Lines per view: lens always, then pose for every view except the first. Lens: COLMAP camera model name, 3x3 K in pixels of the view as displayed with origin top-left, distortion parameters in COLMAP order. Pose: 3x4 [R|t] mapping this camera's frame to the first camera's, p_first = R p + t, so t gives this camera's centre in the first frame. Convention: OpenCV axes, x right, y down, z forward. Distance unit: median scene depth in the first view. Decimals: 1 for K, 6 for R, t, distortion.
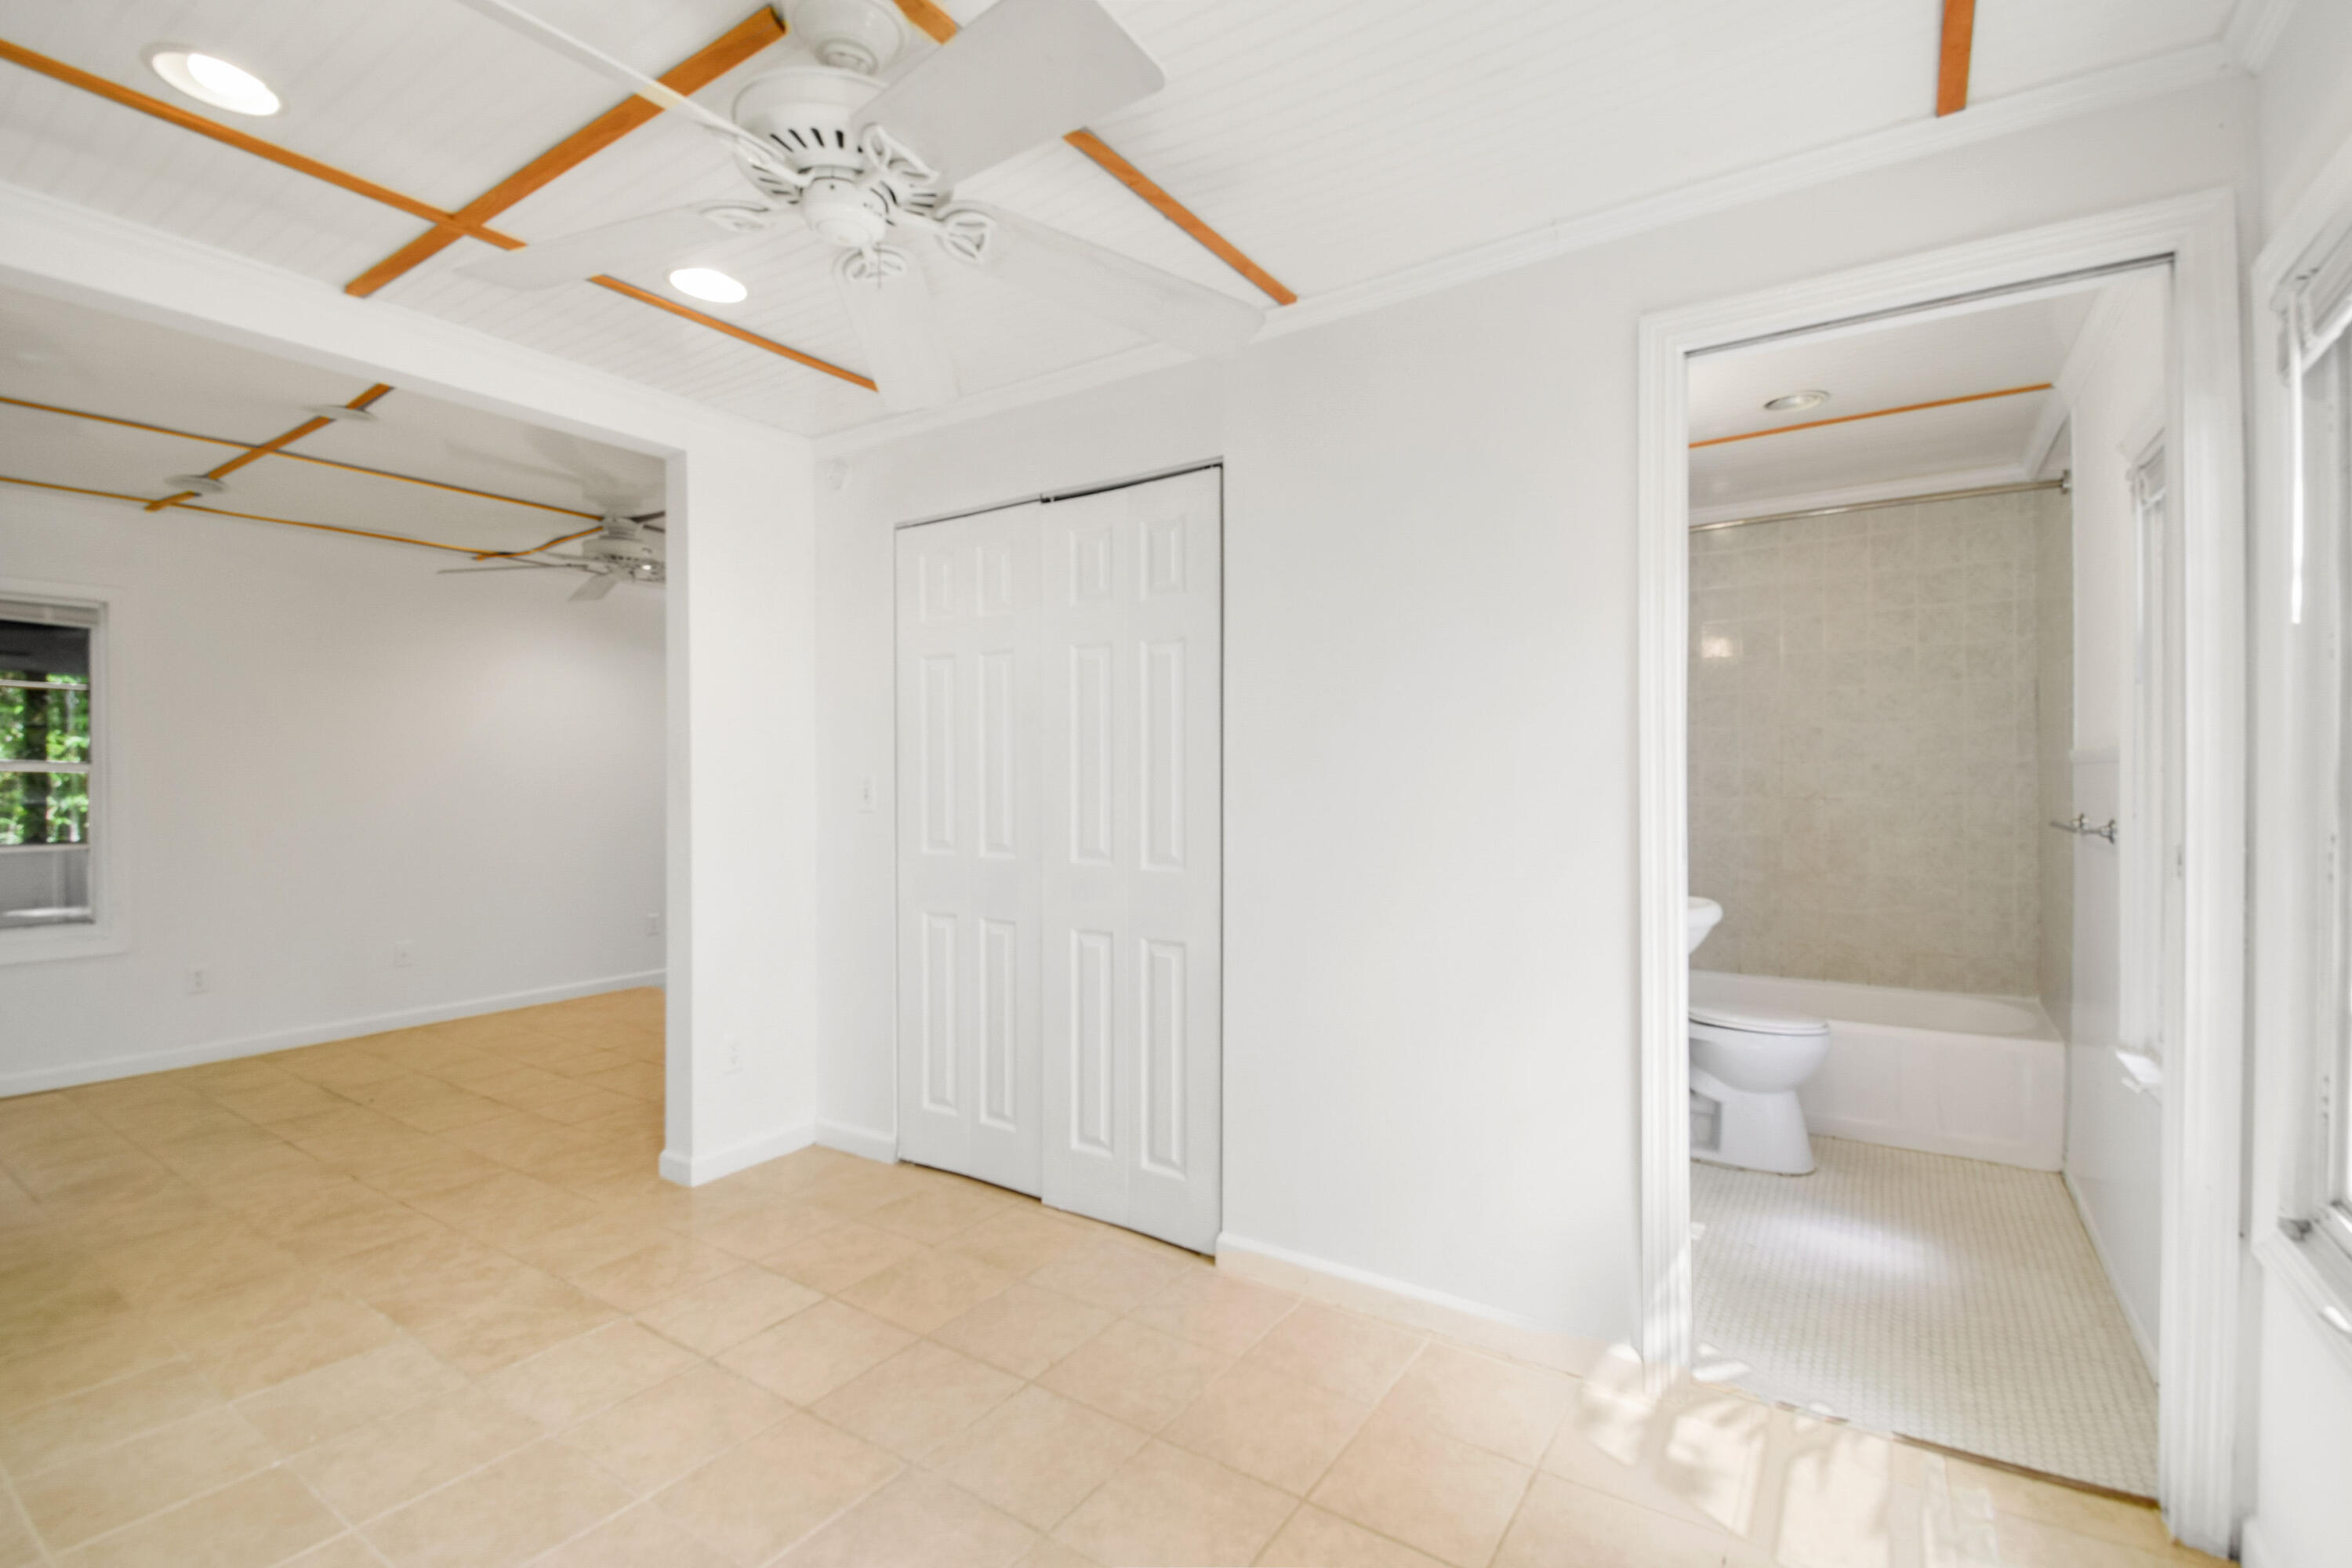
lens RADIAL K [[1064.2, 0, 1177.5], [0, 1064.2, 753.0], [0, 0, 1]] dist [-0.001438, 0.000029]
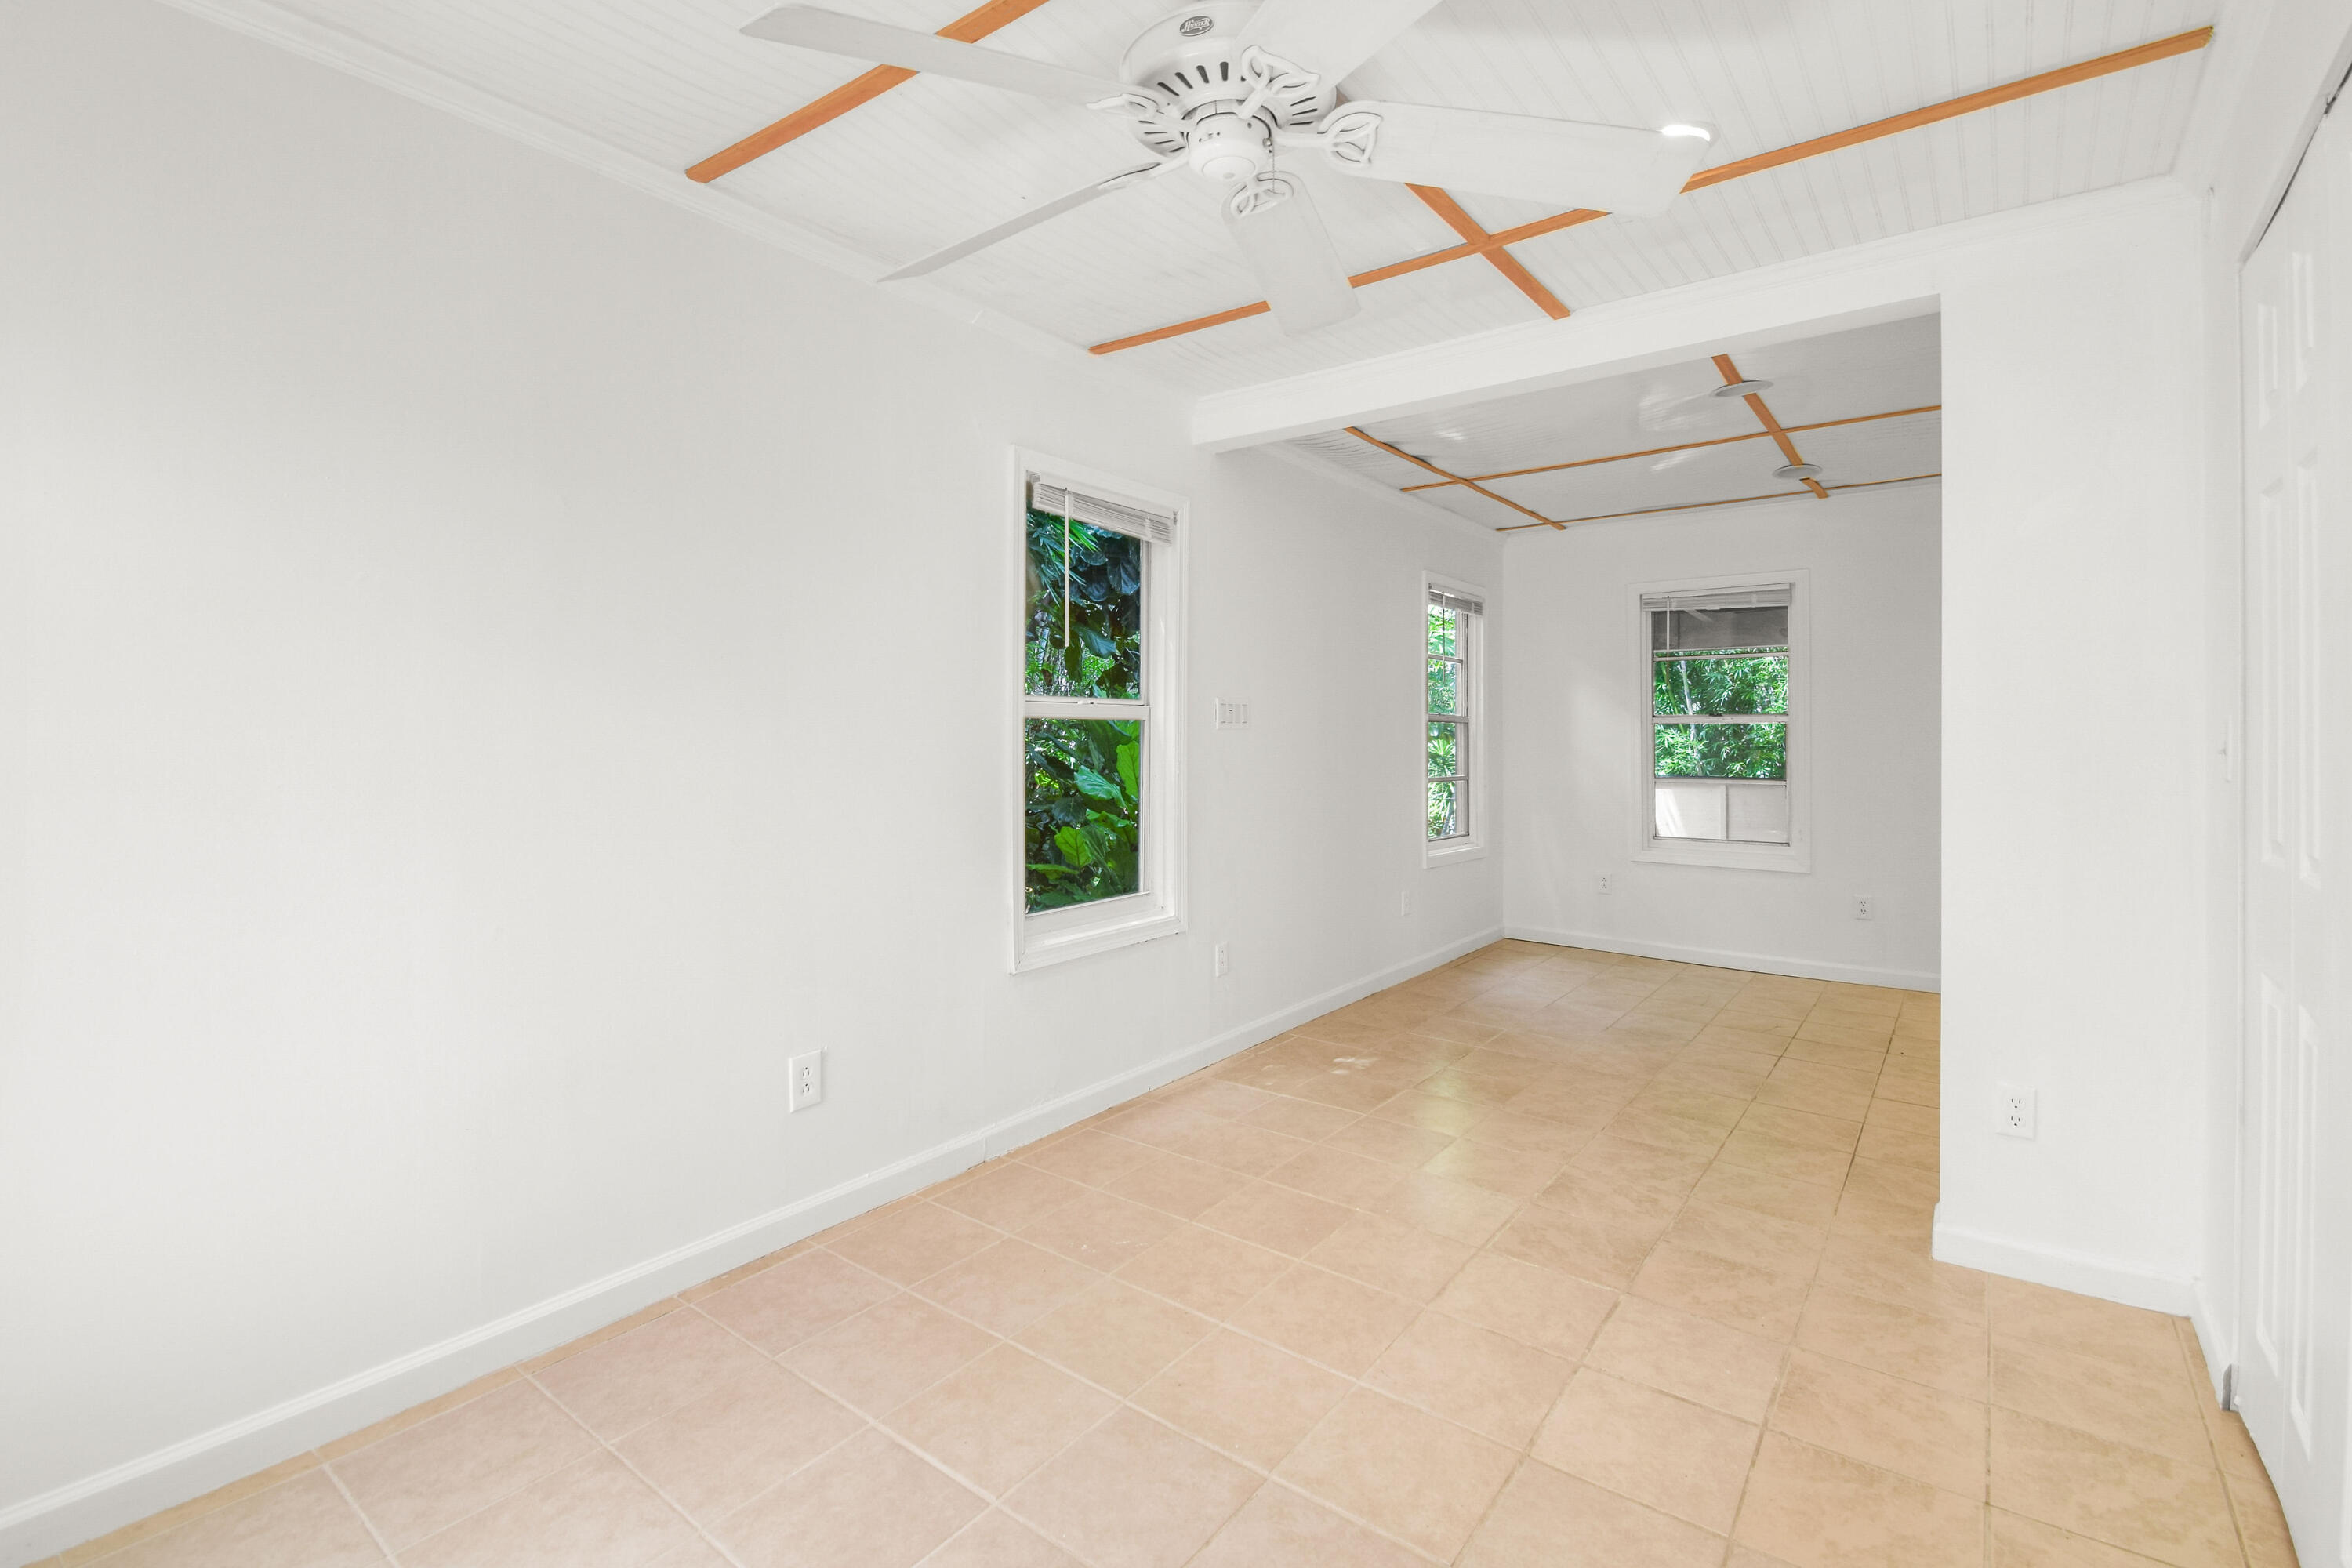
lens RADIAL K [[1062.3, 0, 1185.9], [0, 1062.3, 731.3], [0, 0, 1]] dist [0.001419, 0.000146]
pose [[-0.064734, 0.002509, -0.997899, 0.417641], [0.020873, 0.999781, 0.001159, 0.019629], [0.997684, -0.020754, -0.064772, 0.634672]]
